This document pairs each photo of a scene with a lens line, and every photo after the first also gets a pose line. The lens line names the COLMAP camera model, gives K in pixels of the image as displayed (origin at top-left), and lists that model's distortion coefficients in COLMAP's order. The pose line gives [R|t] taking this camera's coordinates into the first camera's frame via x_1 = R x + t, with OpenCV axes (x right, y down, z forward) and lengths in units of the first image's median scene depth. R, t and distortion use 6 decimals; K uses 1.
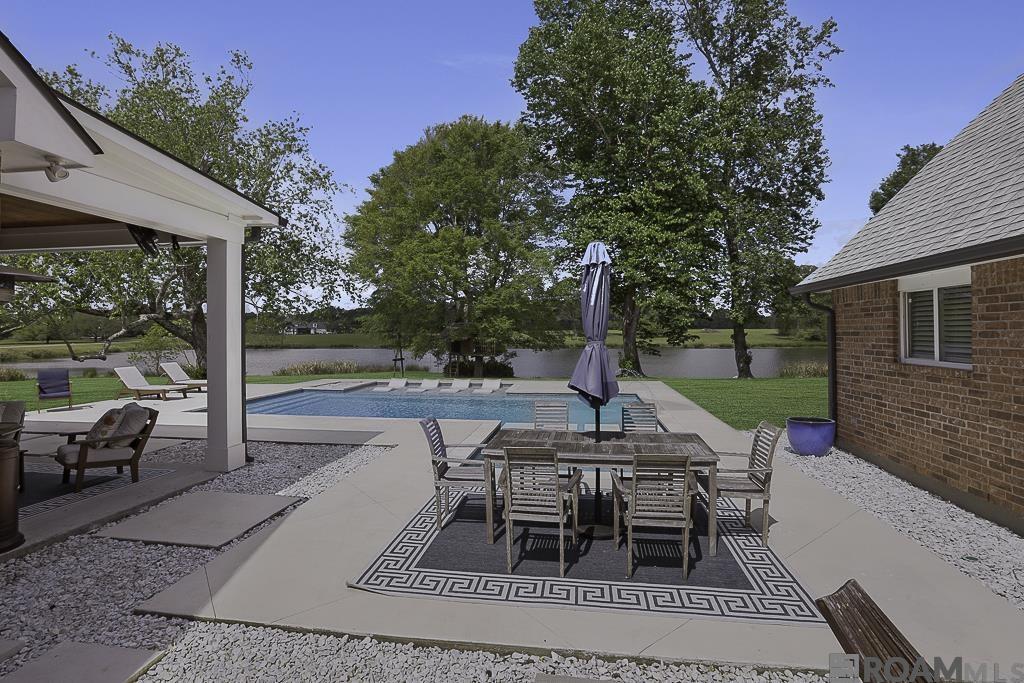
lens RADIAL K [[474.5, 0, 516.9], [0, 474.5, 334.2], [0, 0, 1]] dist [-0.041141, 0.024250]
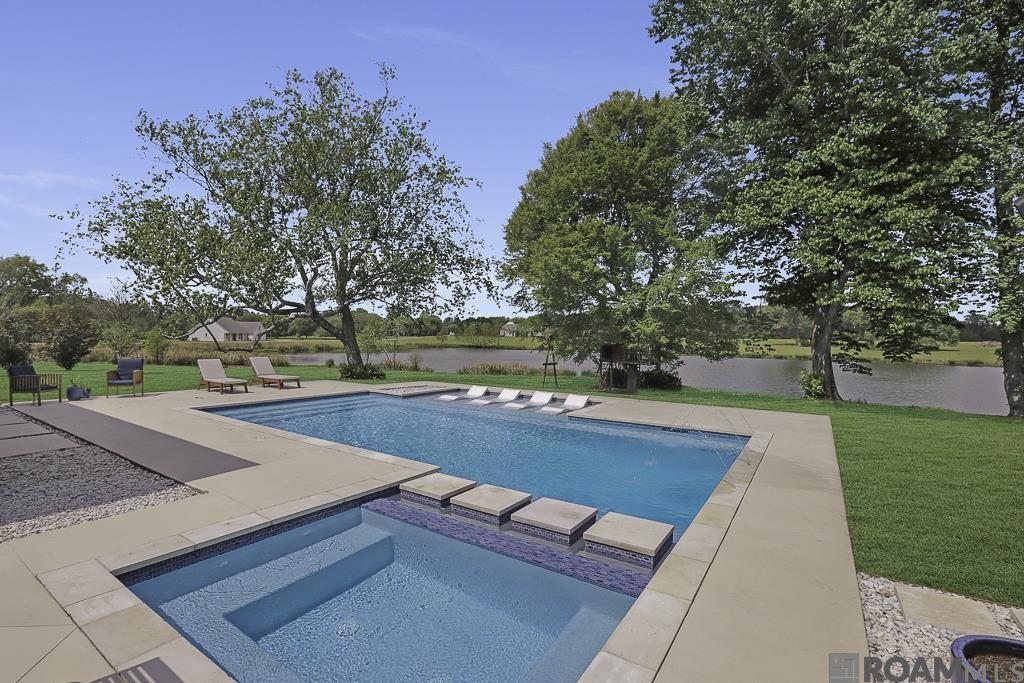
lens RADIAL K [[474.5, 0, 516.9], [0, 474.5, 334.2], [0, 0, 1]] dist [-0.041141, 0.024250]
pose [[0.915922, 0.022555, -0.400722, 0.108553], [-0.025880, 0.999661, -0.002887, -0.000419], [0.400521, 0.013015, 0.916195, 0.155581]]
